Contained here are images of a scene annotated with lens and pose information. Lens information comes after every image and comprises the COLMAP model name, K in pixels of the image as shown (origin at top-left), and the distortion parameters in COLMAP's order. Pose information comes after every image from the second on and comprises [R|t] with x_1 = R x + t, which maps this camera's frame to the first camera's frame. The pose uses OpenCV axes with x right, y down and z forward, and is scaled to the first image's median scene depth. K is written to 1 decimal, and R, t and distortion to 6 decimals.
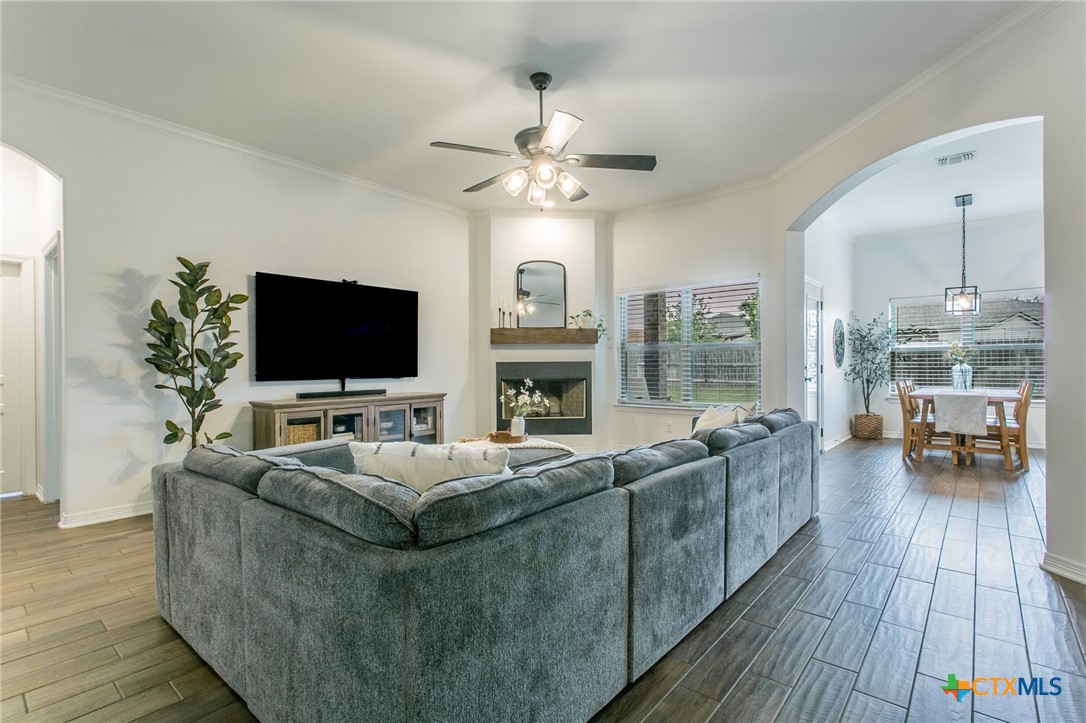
lens RADIAL K [[510.4, 0, 551.2], [0, 510.4, 364.8], [0, 0, 1]] dist [-0.000012, 0.000358]
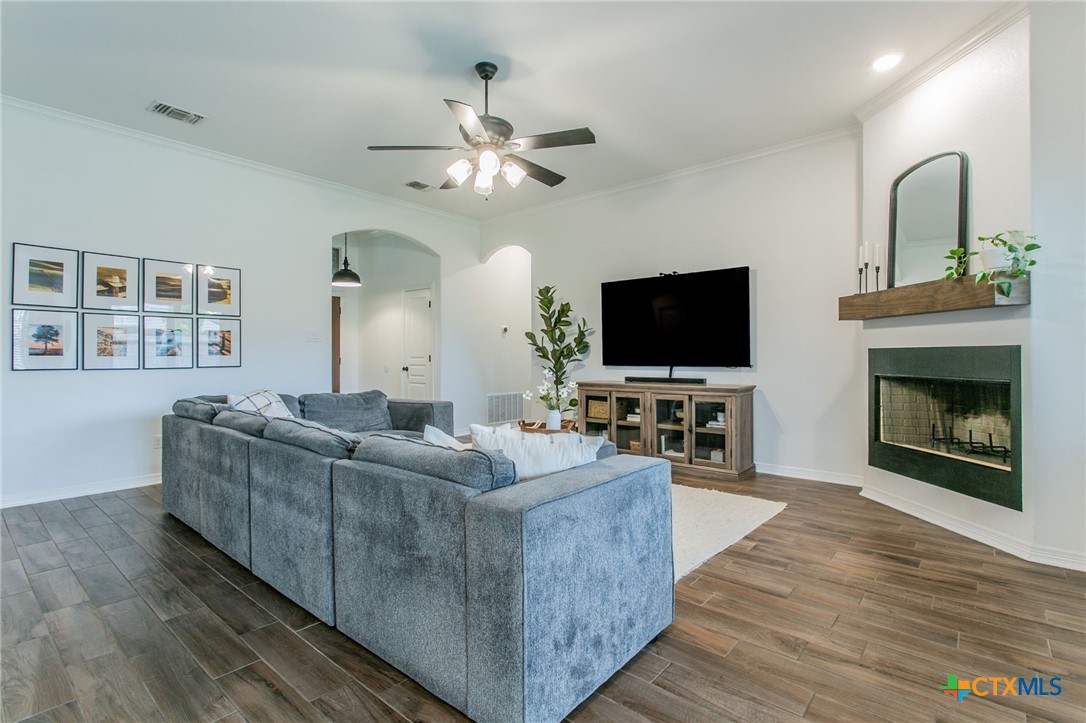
lens RADIAL K [[506.3, 0, 542.4], [0, 506.3, 352.6], [0, 0, 1]] dist [0.001039, 0.000116]
pose [[-0.006662, 0.002714, -0.999974, 0.634459], [0.005015, 0.999984, 0.002681, -0.004911], [0.999965, -0.004997, -0.006676, 0.728670]]
